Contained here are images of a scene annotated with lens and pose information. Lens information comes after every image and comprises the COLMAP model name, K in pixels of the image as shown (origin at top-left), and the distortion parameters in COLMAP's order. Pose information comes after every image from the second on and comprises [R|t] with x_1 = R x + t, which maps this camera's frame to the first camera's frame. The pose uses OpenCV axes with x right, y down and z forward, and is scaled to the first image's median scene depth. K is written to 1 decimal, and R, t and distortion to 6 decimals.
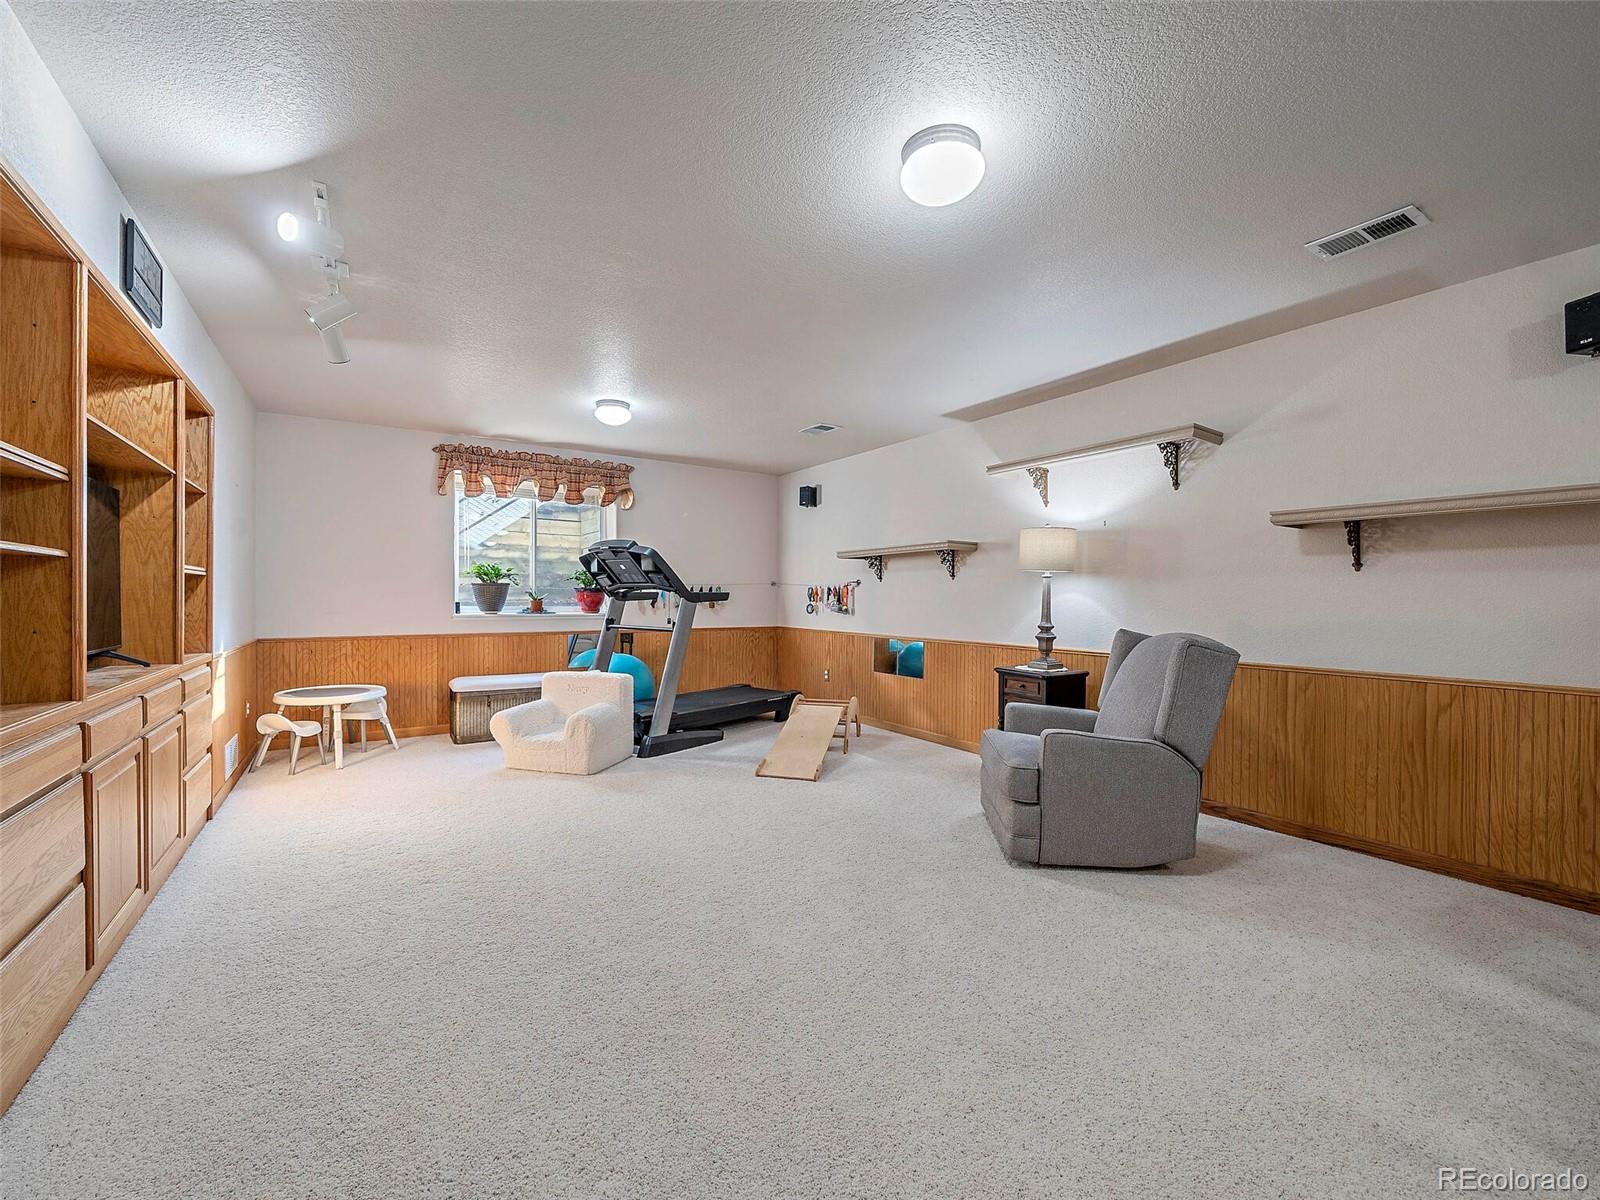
lens RADIAL K [[652.2, 0, 775.8], [0, 652.2, 605.7], [0, 0, 1]] dist [-0.000926, -0.000206]
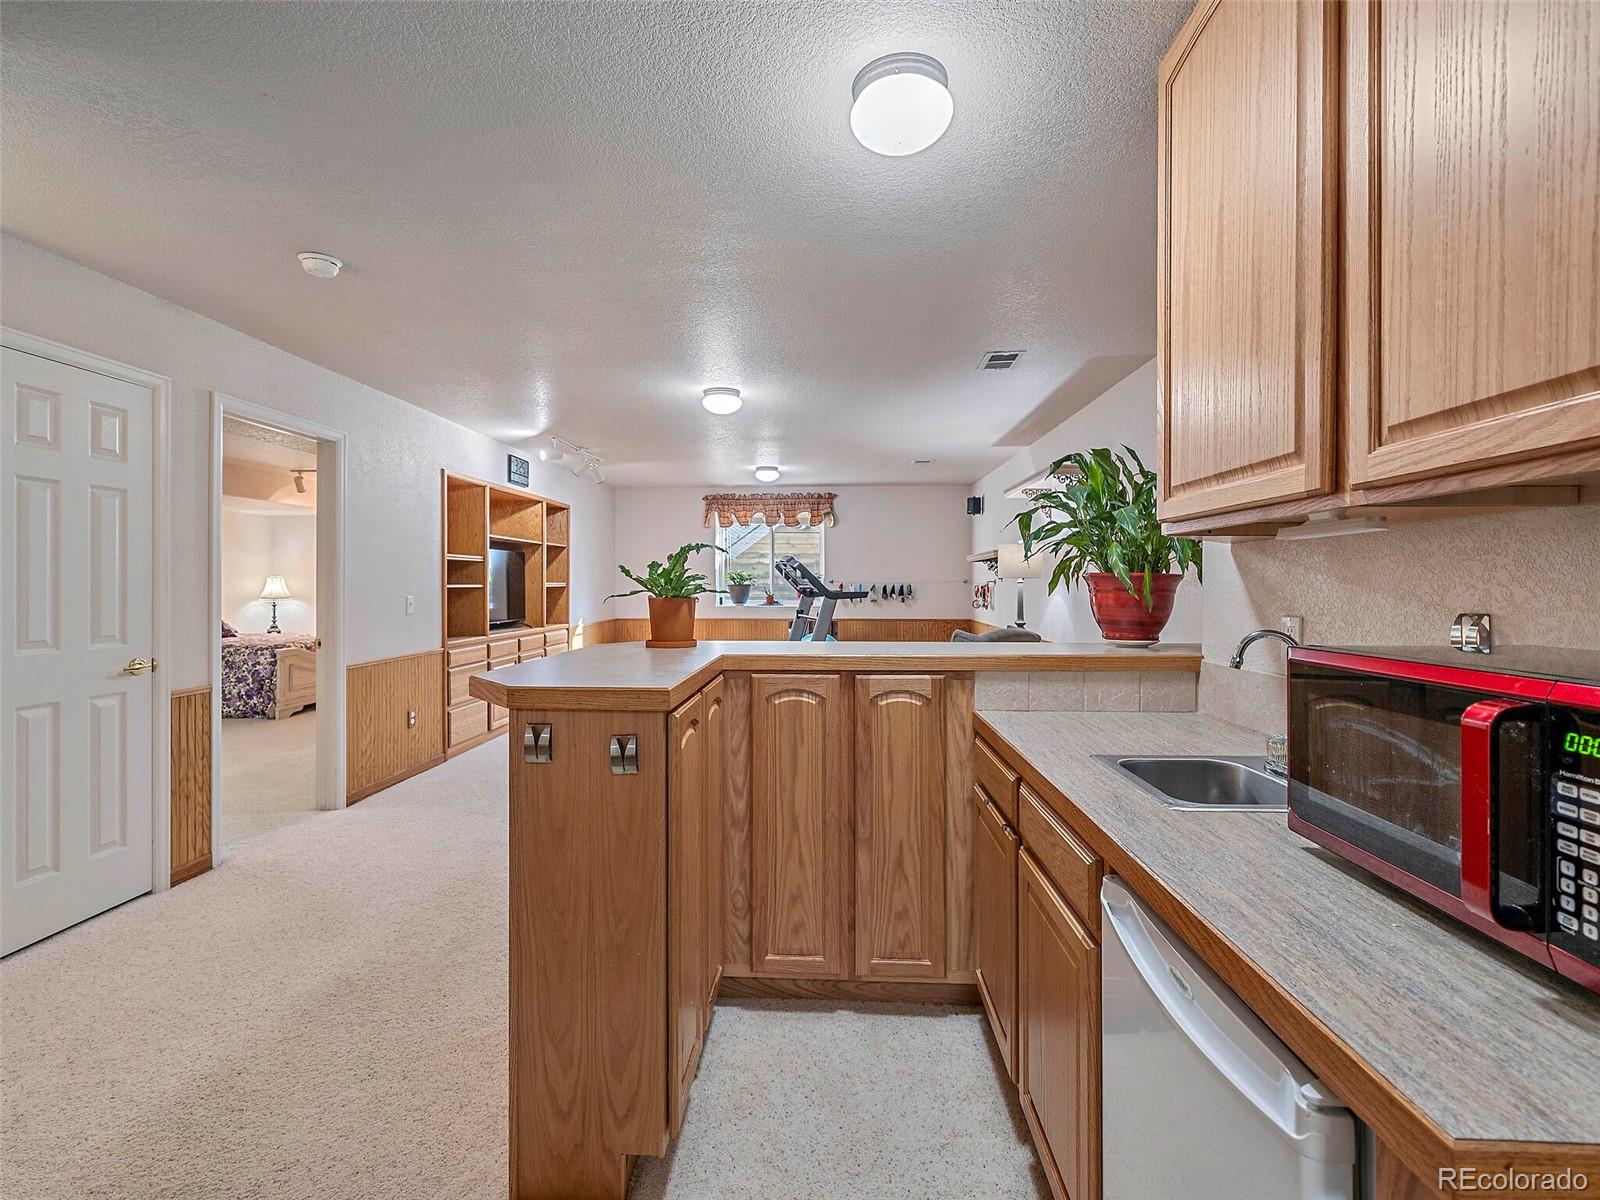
lens RADIAL K [[747.7, 0, 787.8], [0, 747.7, 584.0], [0, 0, 1]] dist [0.000543, -0.000987]
pose [[0.805613, -0.003147, -0.592433, 0.678010], [-0.003596, 0.999941, -0.010203, -0.019623], [0.592431, 0.010350, 0.805555, -0.303573]]
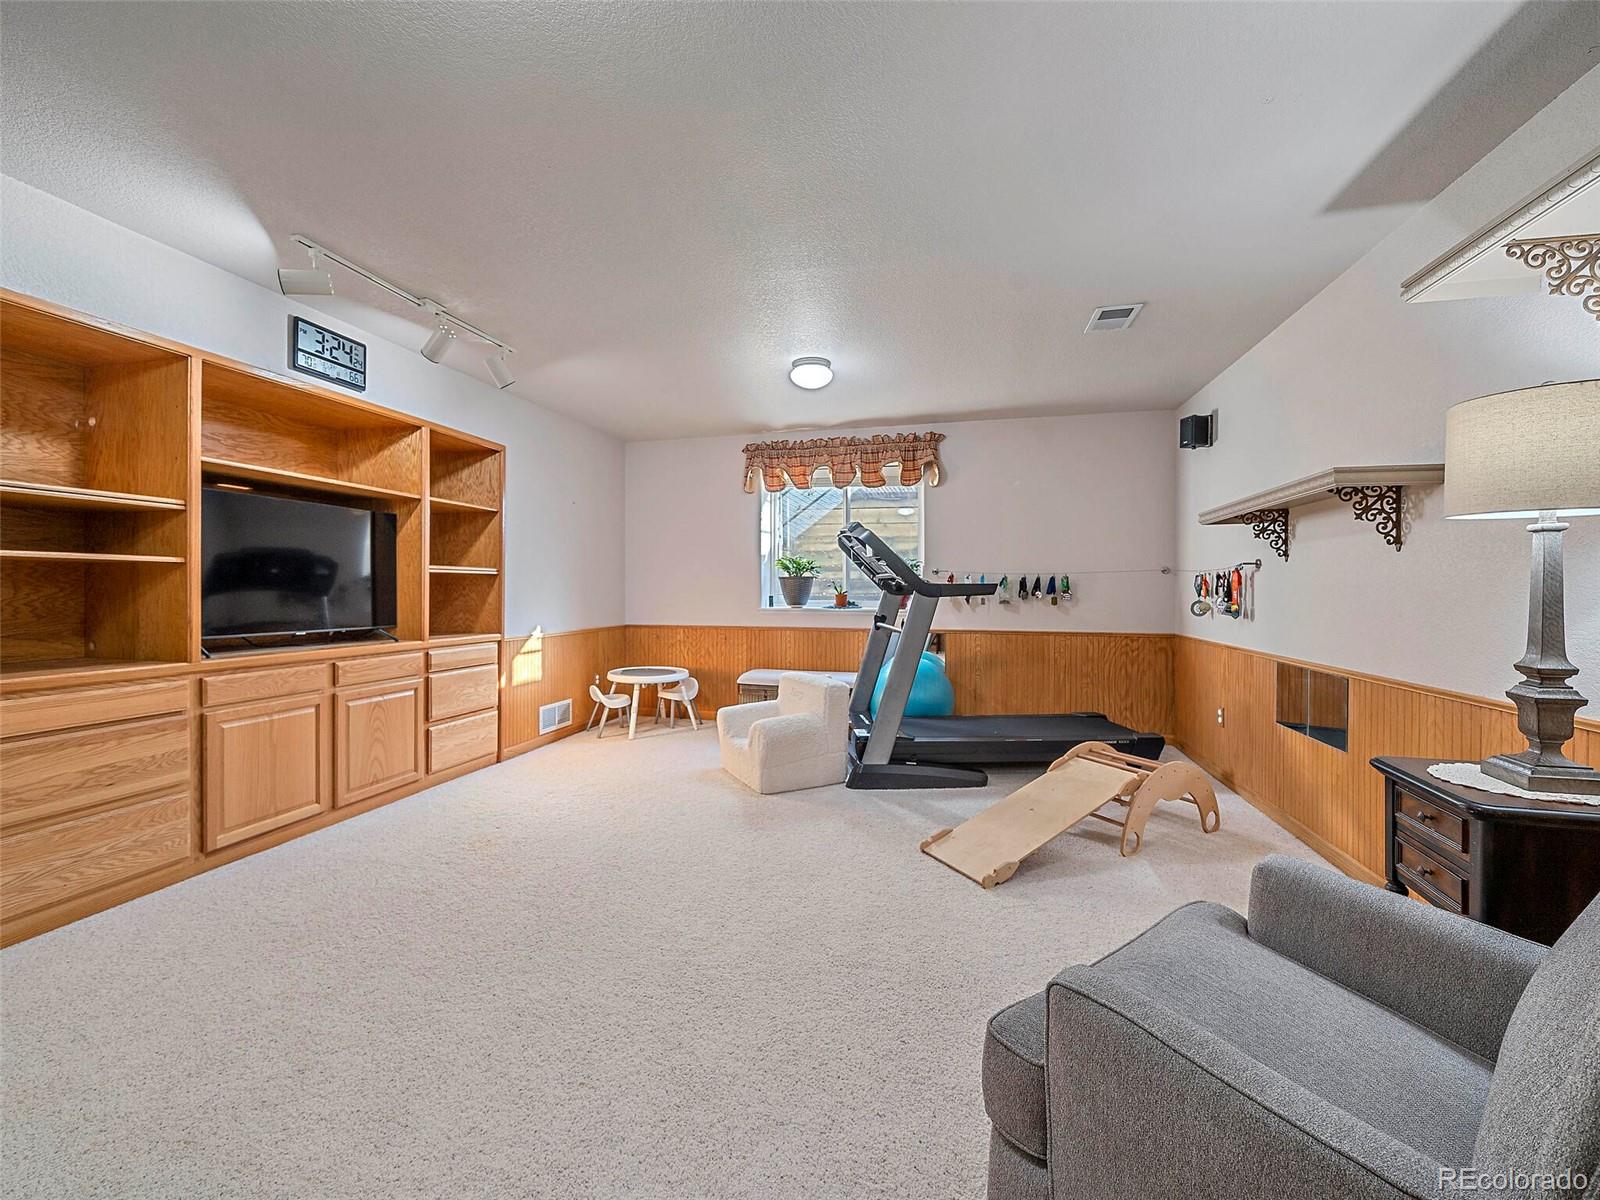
lens RADIAL K [[649.9, 0, 790.7], [0, 649.9, 594.8], [0, 0, 1]] dist [-0.001789, -0.000146]
pose [[0.679825, 0.002173, -0.733371, 0.294558], [-0.008345, 0.999954, -0.004773, -0.002520], [0.733327, 0.009364, 0.679812, 0.339274]]
